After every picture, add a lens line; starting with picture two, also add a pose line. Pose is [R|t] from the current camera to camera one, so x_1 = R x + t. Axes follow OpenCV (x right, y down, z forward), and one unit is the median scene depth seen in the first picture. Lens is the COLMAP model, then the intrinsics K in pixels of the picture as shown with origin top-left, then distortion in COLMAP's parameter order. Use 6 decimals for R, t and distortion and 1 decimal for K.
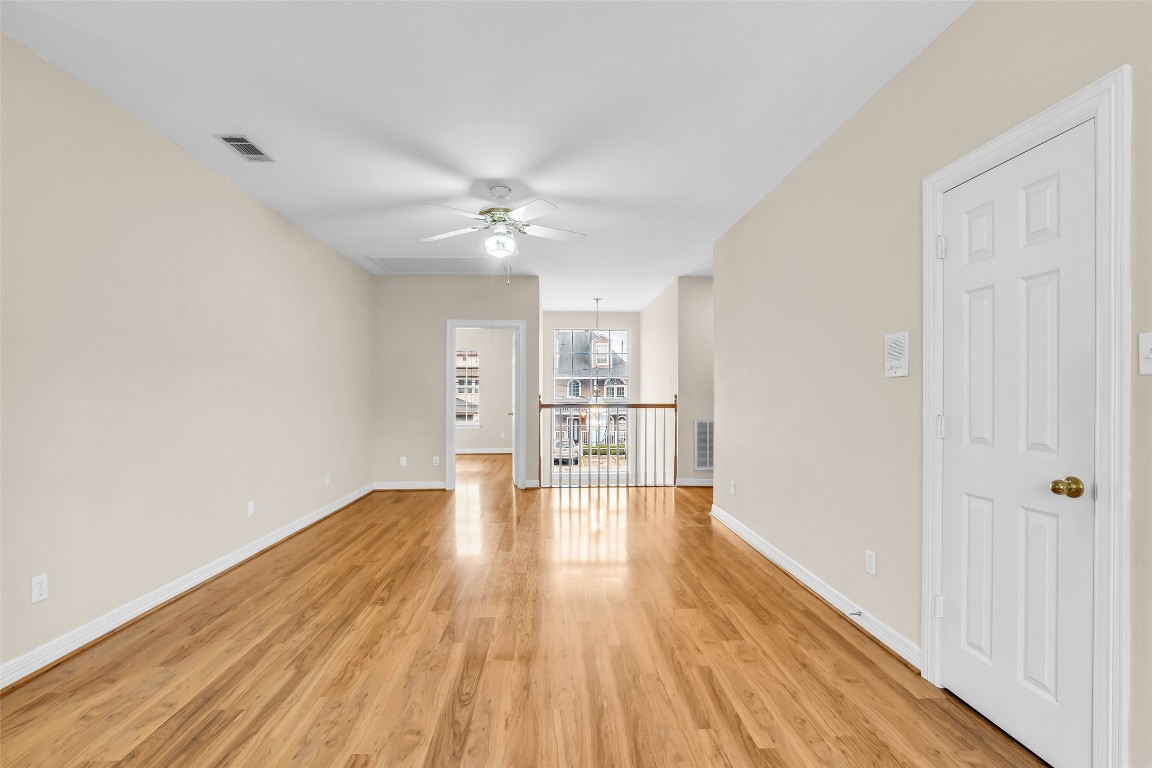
lens RADIAL K [[528.7, 0, 581.6], [0, 528.7, 387.5], [0, 0, 1]] dist [-0.002417, 0.008831]
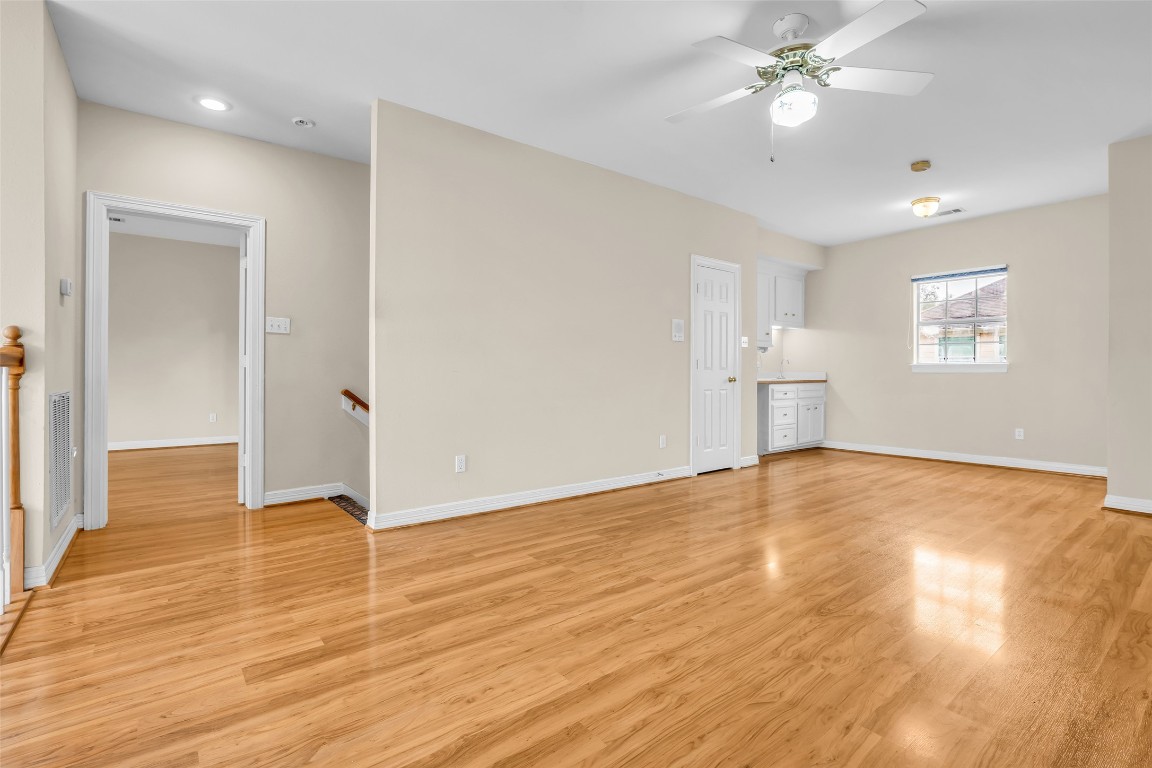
lens RADIAL K [[528.7, 0, 581.6], [0, 528.7, 387.5], [0, 0, 1]] dist [-0.002417, 0.008831]
pose [[-0.570075, -0.014043, 0.821472, -0.877426], [-0.001146, 0.999867, 0.016297, 0.127654], [-0.821592, 0.008350, -0.570015, 2.509788]]
